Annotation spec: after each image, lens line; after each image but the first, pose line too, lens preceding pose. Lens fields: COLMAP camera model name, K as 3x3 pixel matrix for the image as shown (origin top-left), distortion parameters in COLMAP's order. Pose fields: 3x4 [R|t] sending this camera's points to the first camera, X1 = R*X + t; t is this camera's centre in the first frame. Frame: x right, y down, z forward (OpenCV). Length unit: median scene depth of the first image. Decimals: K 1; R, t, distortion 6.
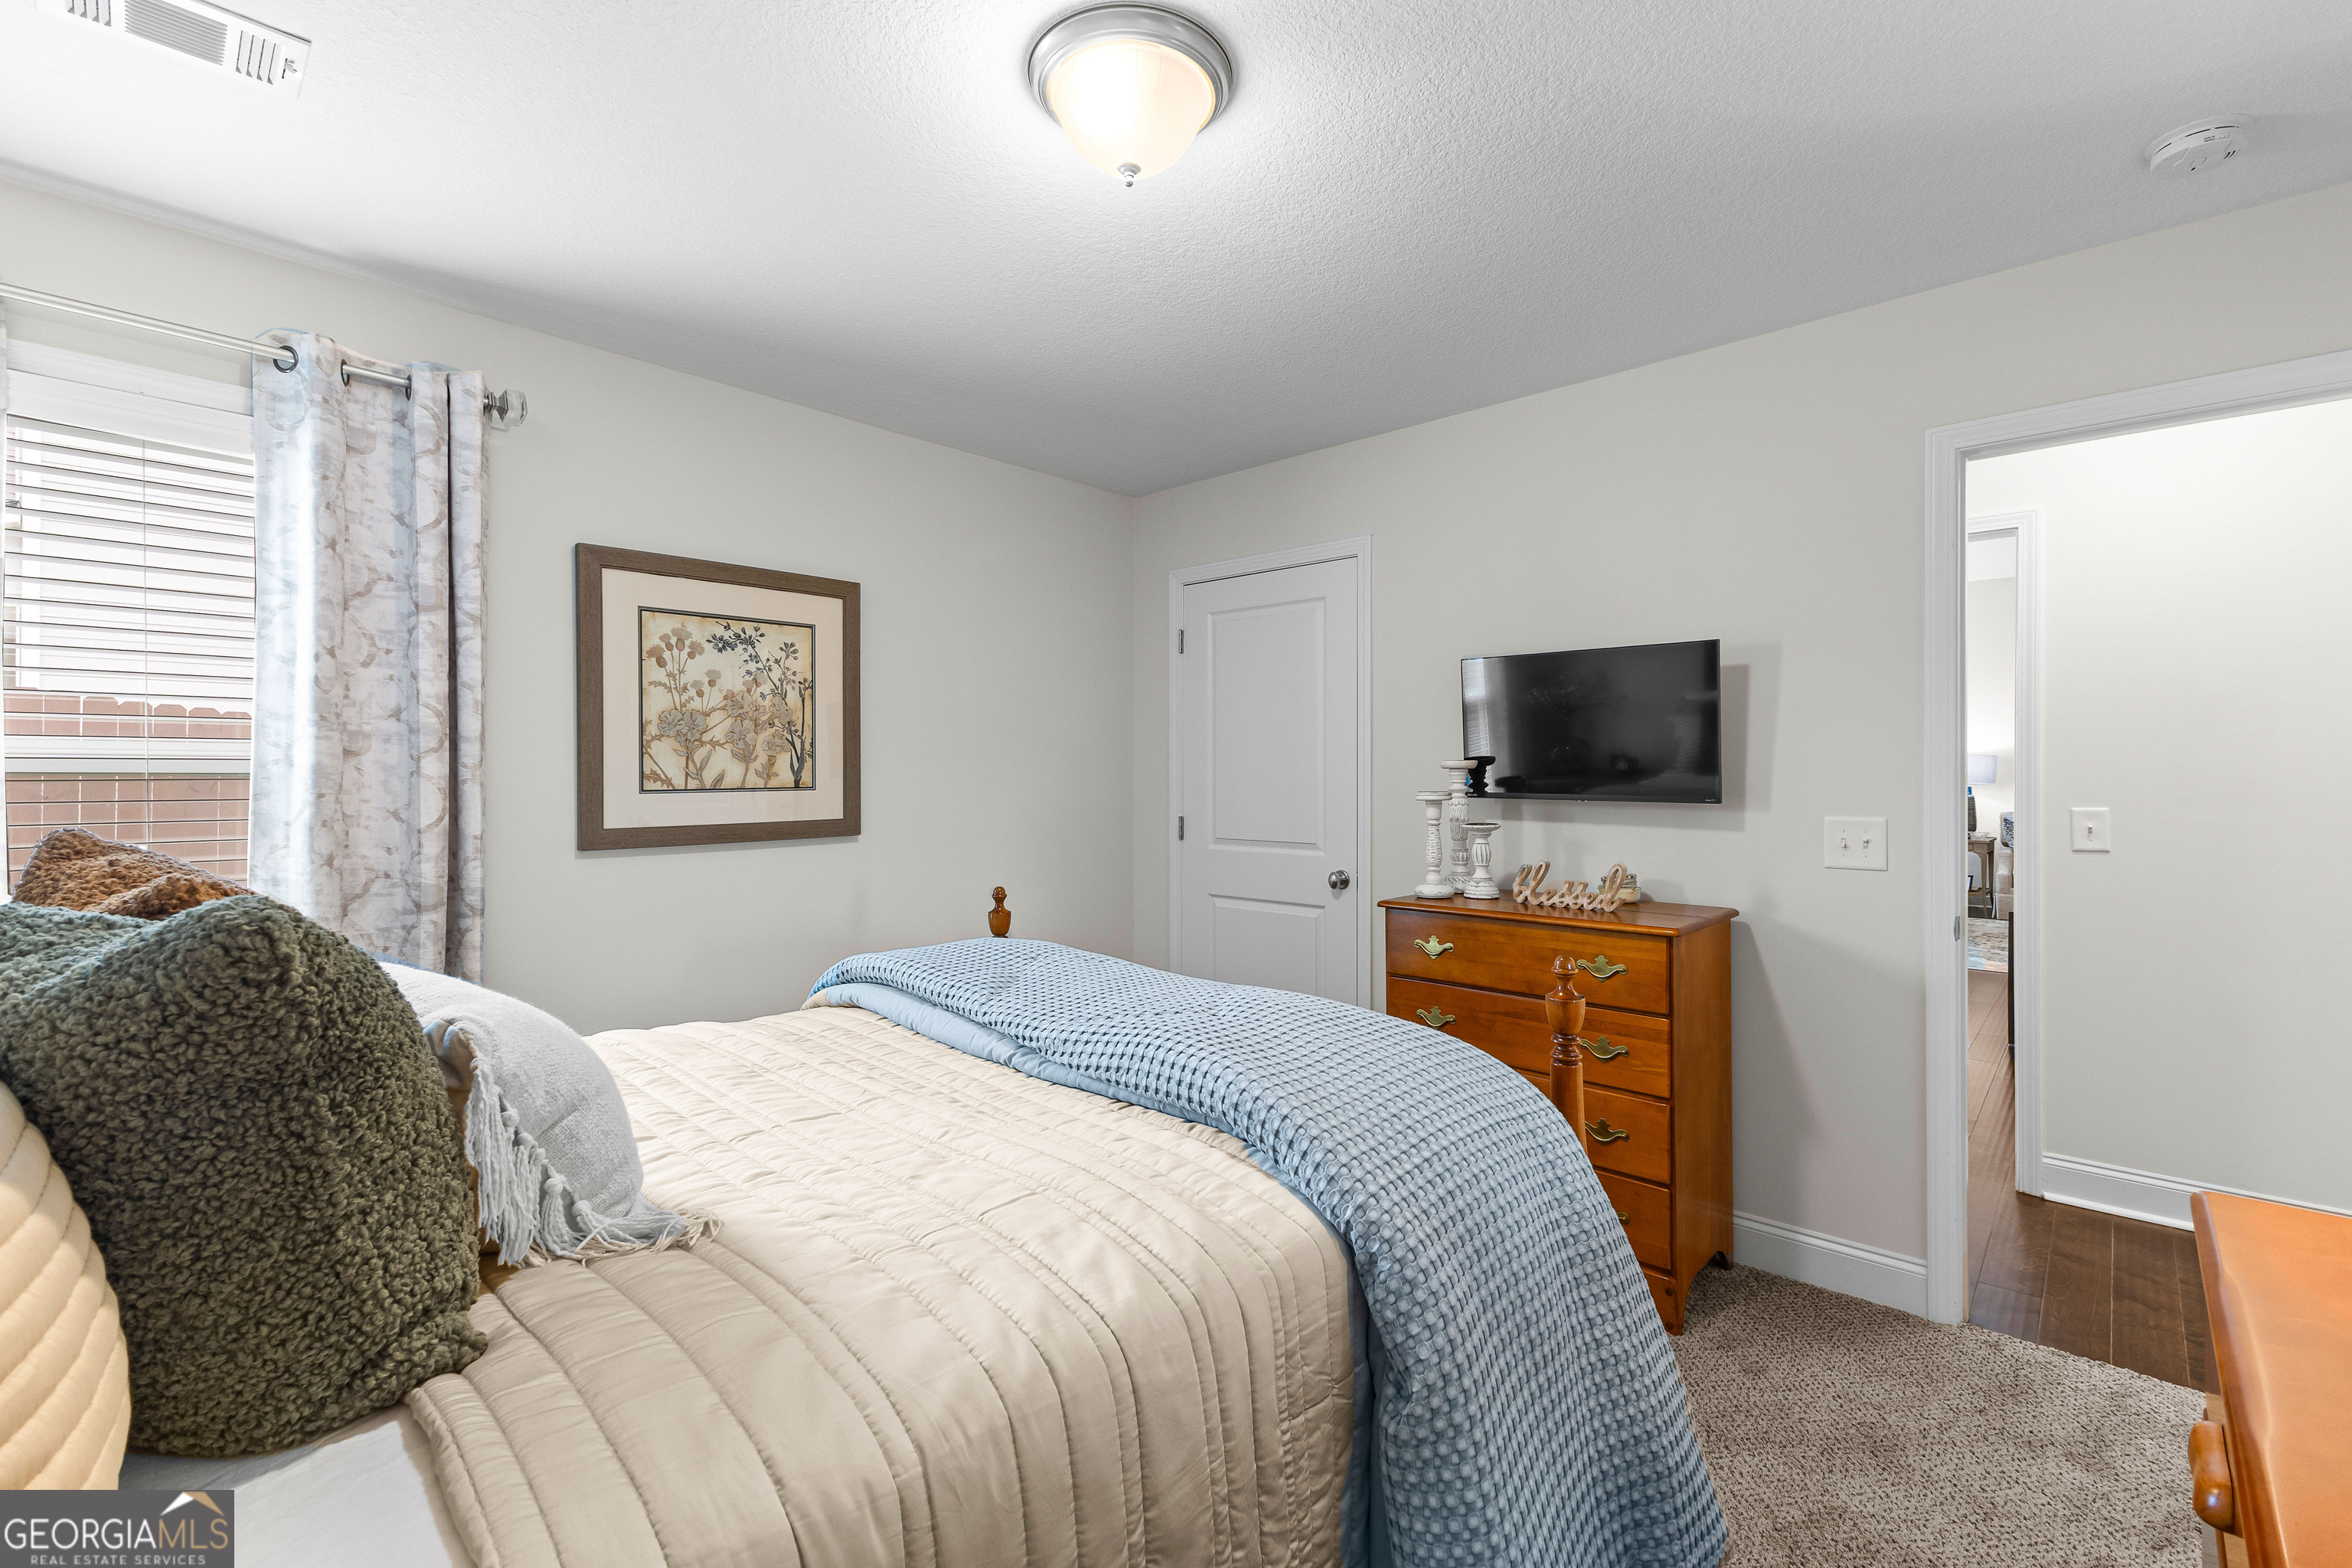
lens RADIAL K [[1018.7, 0, 1176.7], [0, 1018.7, 775.8], [0, 0, 1]] dist [0.017723, -0.005192]
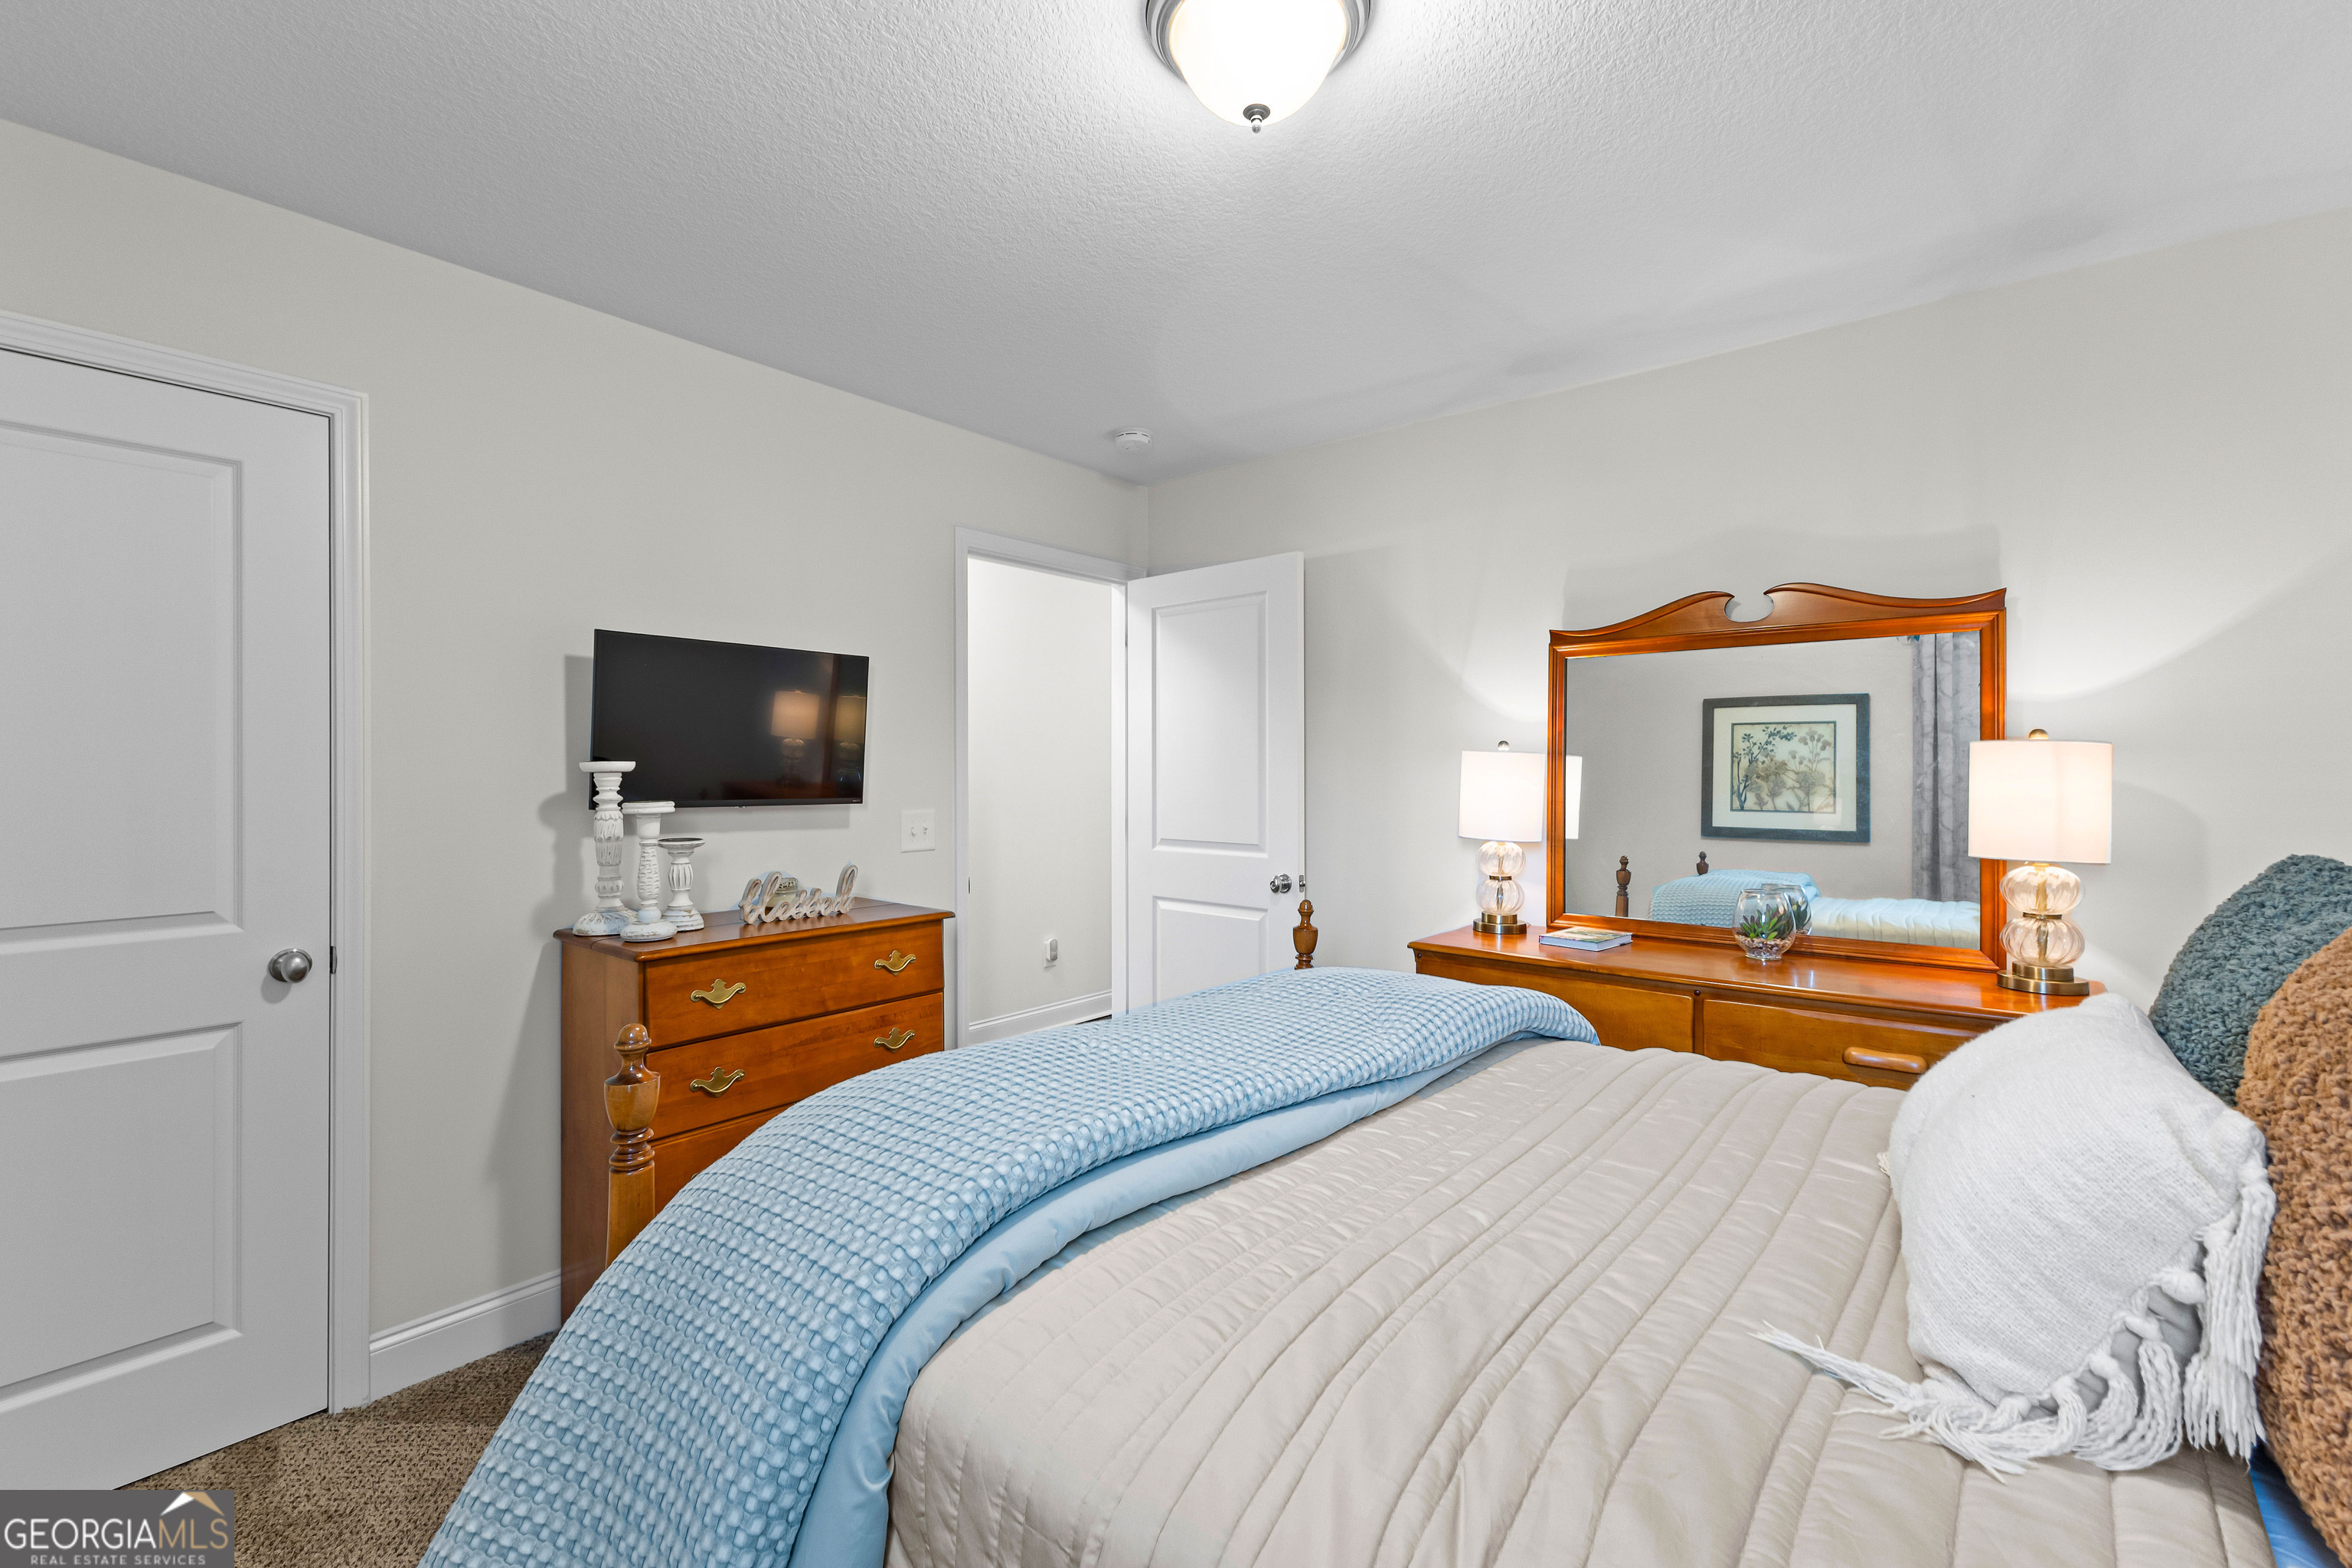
lens RADIAL K [[1018.7, 0, 1176.7], [0, 1018.7, 775.8], [0, 0, 1]] dist [0.017723, -0.005192]
pose [[-0.053592, -0.013585, 0.998471, -0.595978], [0.000406, 0.999907, 0.013626, -0.017567], [-0.998563, 0.001136, -0.053581, 0.700225]]
